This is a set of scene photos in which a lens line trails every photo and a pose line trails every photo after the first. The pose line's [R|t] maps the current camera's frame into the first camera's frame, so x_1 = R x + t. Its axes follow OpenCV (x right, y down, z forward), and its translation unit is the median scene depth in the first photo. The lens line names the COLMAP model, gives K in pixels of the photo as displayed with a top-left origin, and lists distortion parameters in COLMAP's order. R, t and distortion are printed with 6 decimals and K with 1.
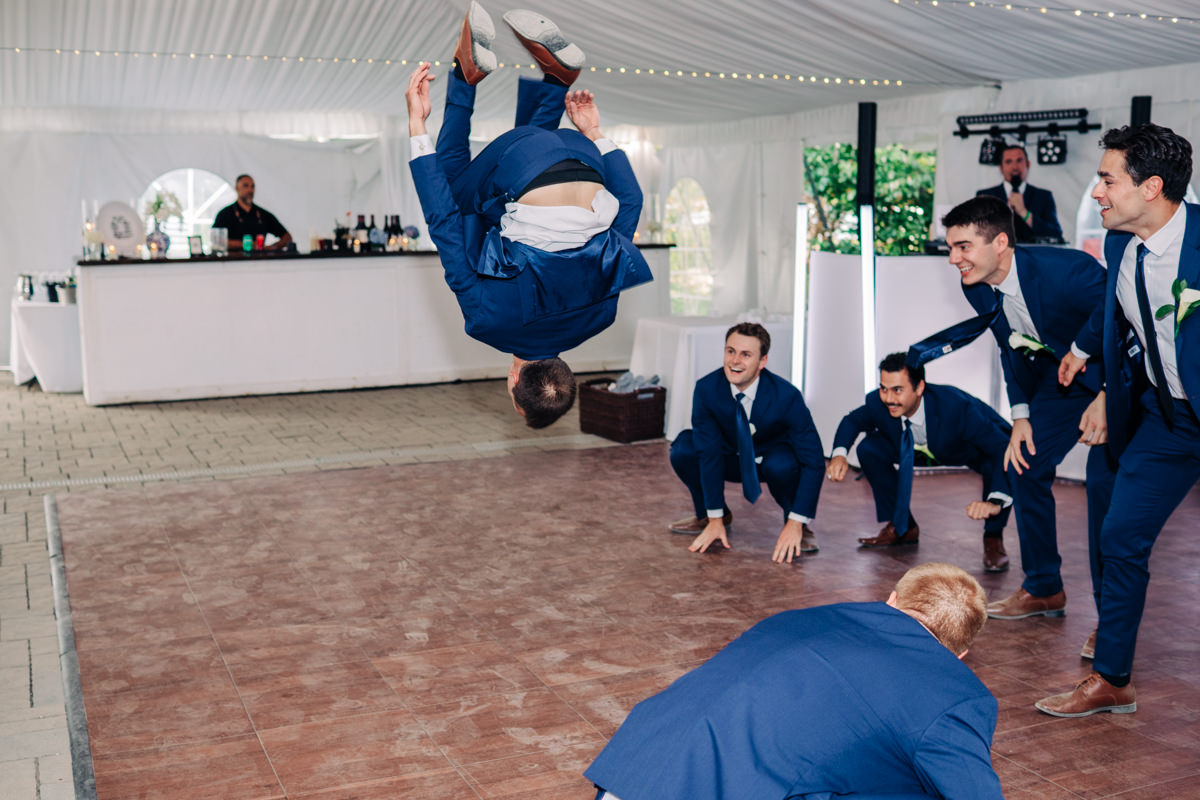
lens RADIAL K [[1337.5, 0, 584.1], [0, 1337.5, 398.5], [0, 0, 1]] dist [-0.107572, 0.161682]
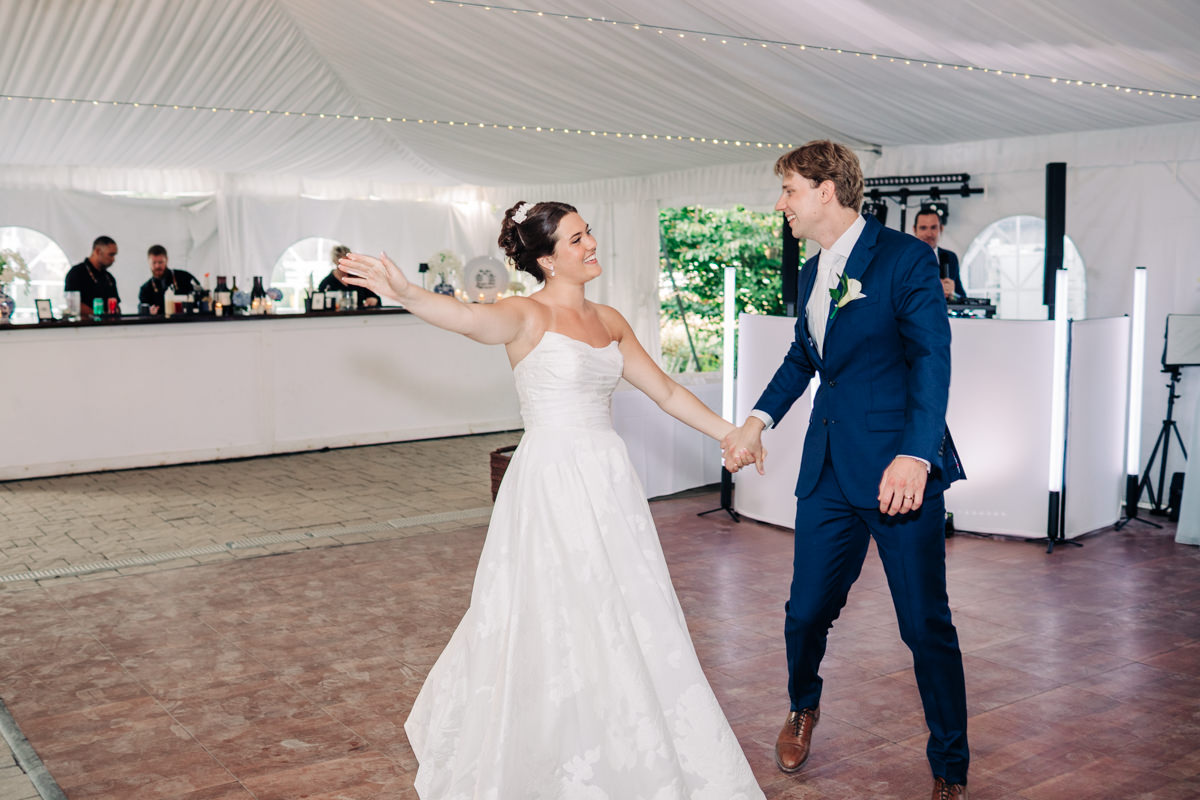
lens RADIAL K [[1281.2, 0, 588.8], [0, 1281.2, 394.3], [0, 0, 1]] dist [-0.104086, 0.148394]
pose [[0.980778, -0.019367, 0.194163, -0.118218], [0.027228, 0.998911, -0.037900, -0.016899], [-0.193218, 0.042459, 0.980237, 0.088223]]
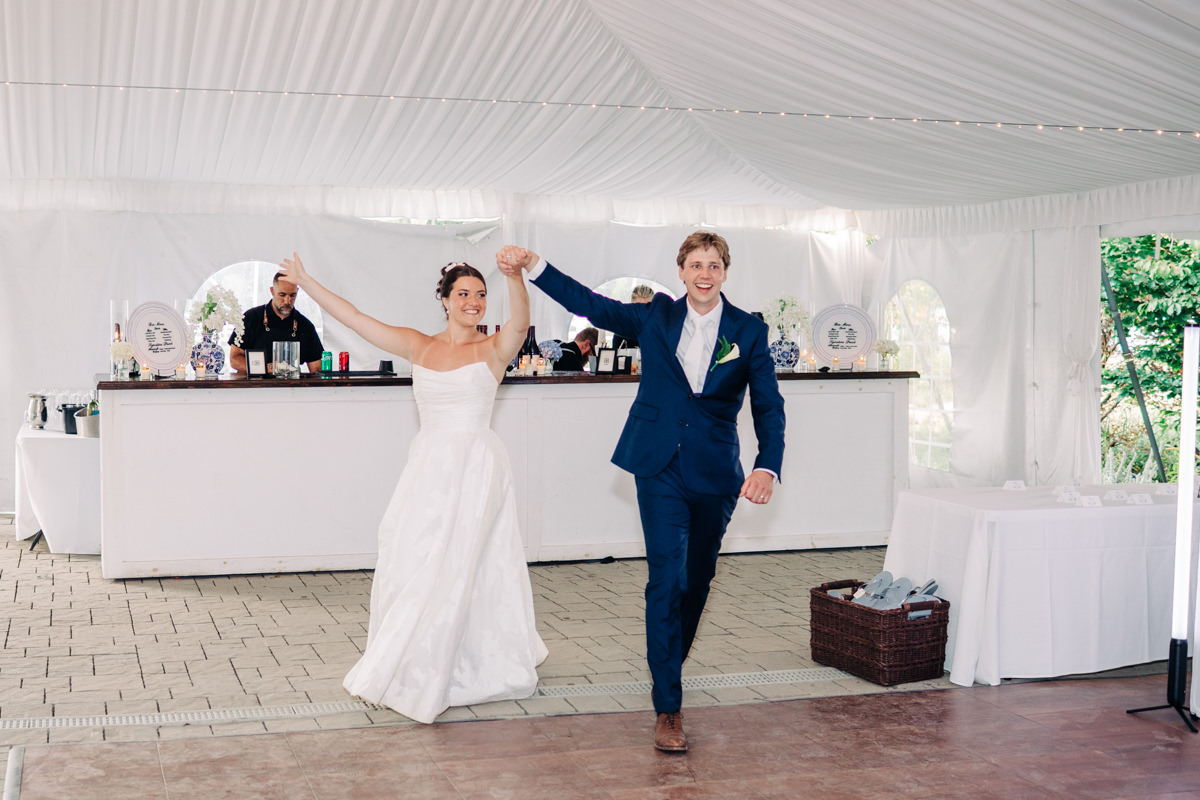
lens RADIAL K [[1565.8, 0, 452.6], [0, 1565.8, 385.6], [0, 0, 1]] dist [-0.087731, 0.122650]
pose [[0.986338, 0.019825, -0.163537, -0.057601], [-0.034923, 0.995332, -0.089969, -0.037427], [0.160990, 0.094451, 0.982426, 0.216527]]
